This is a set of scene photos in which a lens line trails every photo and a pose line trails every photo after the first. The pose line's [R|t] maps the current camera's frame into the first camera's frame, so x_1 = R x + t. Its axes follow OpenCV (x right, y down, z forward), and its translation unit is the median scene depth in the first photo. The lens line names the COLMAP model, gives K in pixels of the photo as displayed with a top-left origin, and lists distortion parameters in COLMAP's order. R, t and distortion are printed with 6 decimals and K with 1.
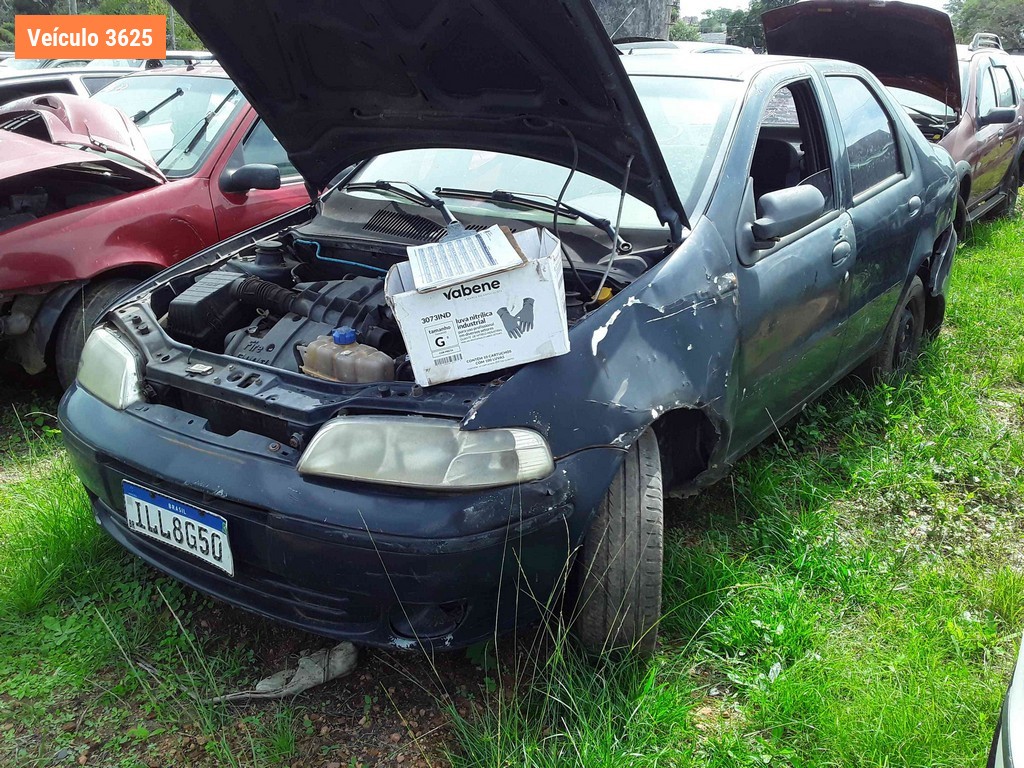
lens RADIAL K [[948.7, 0, 512.0], [0, 948.7, 384.0], [0, 0, 1]] dist [0.092962, -0.193614]
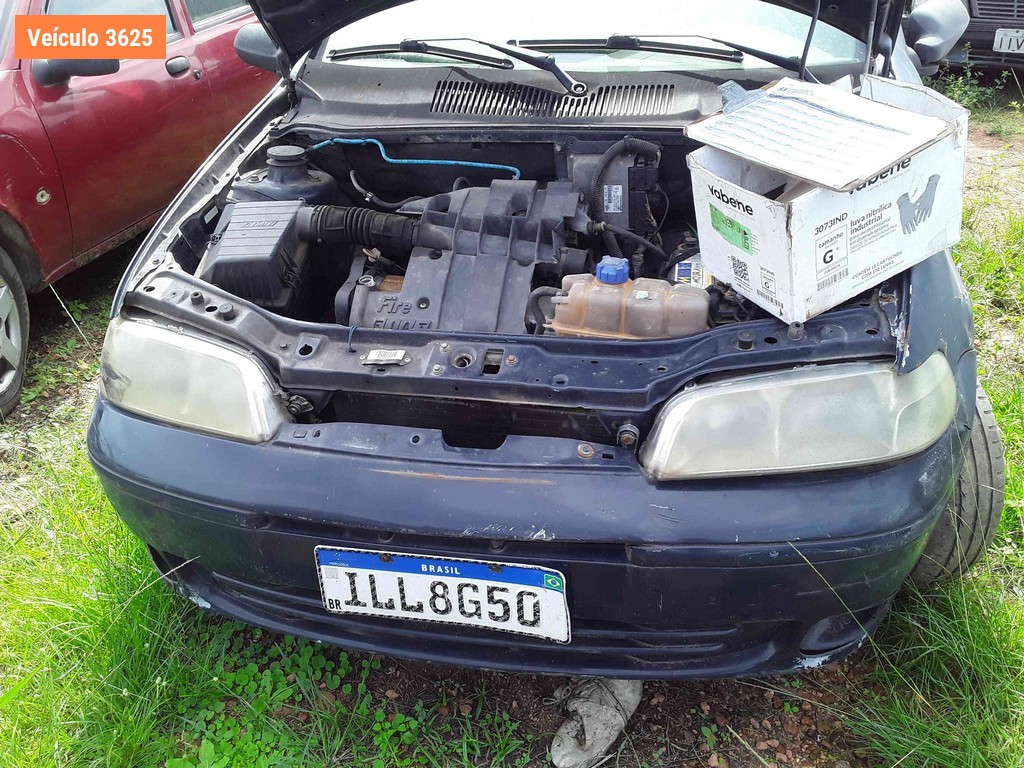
lens RADIAL K [[948.7, 0, 512.0], [0, 948.7, 384.0], [0, 0, 1]] dist [0.092962, -0.193614]
pose [[0.923205, -0.216951, 0.317214, -0.486781], [0.166200, 0.969626, 0.179453, -0.108041], [-0.346511, -0.112951, 0.931221, 0.371953]]
